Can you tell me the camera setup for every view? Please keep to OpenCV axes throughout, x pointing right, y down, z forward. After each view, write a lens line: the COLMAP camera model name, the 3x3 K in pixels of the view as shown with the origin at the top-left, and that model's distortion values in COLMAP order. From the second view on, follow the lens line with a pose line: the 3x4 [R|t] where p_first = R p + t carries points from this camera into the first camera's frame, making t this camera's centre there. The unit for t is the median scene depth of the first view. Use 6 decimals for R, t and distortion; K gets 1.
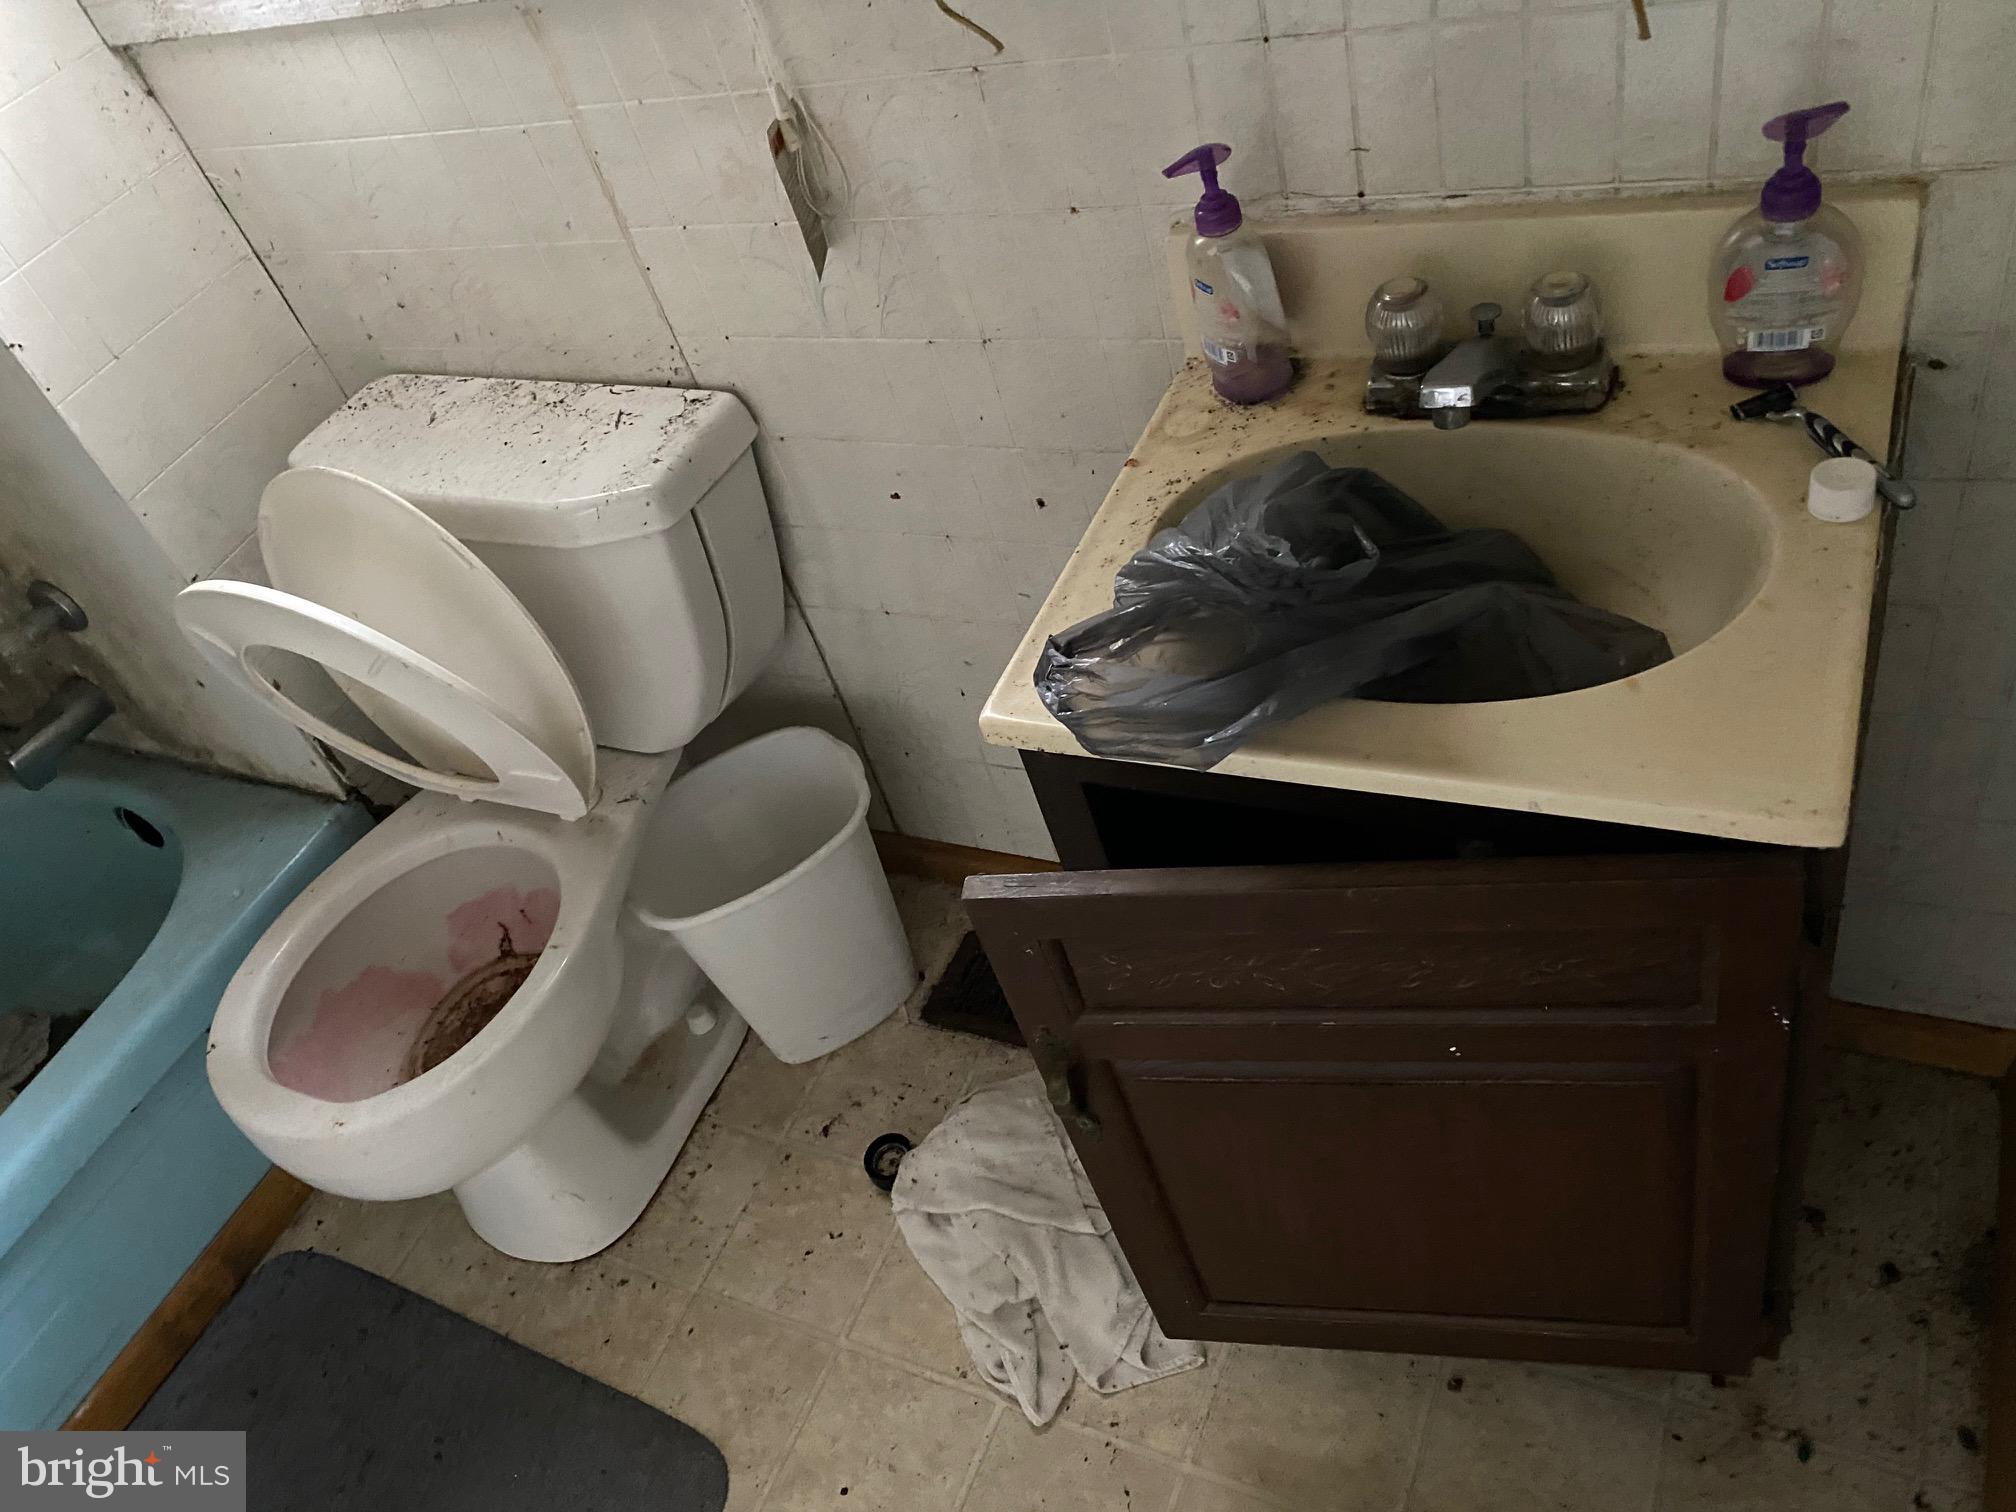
lens RADIAL K [[1511.2, 0, 1008.0], [0, 1511.2, 756.0], [0, 0, 1]] dist [-0.007157, -0.007732]
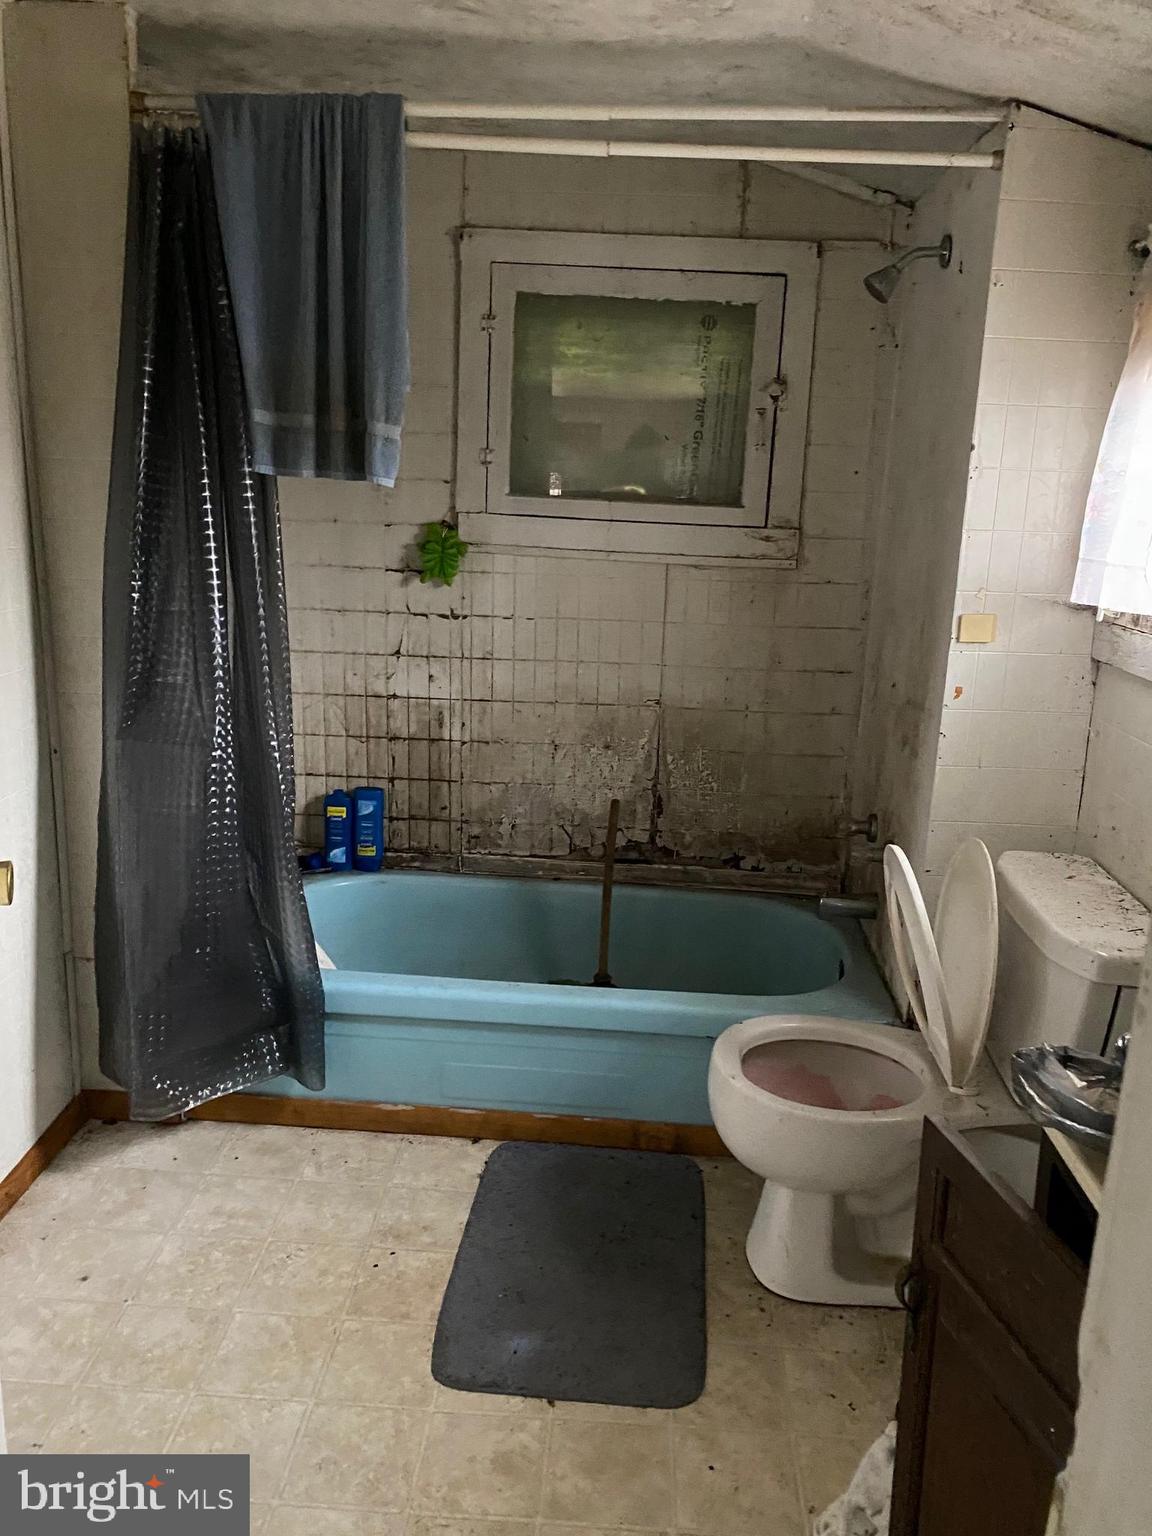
lens RADIAL K [[1151.4, 0, 576.0], [0, 1151.4, 768.0], [0, 0, 1]] dist [-0.007157, -0.007732]
pose [[0.333231, 0.463599, -0.820995, 0.443398], [-0.740292, 0.667899, 0.076674, 0.014722], [0.583888, 0.582225, 0.565764, -0.160914]]
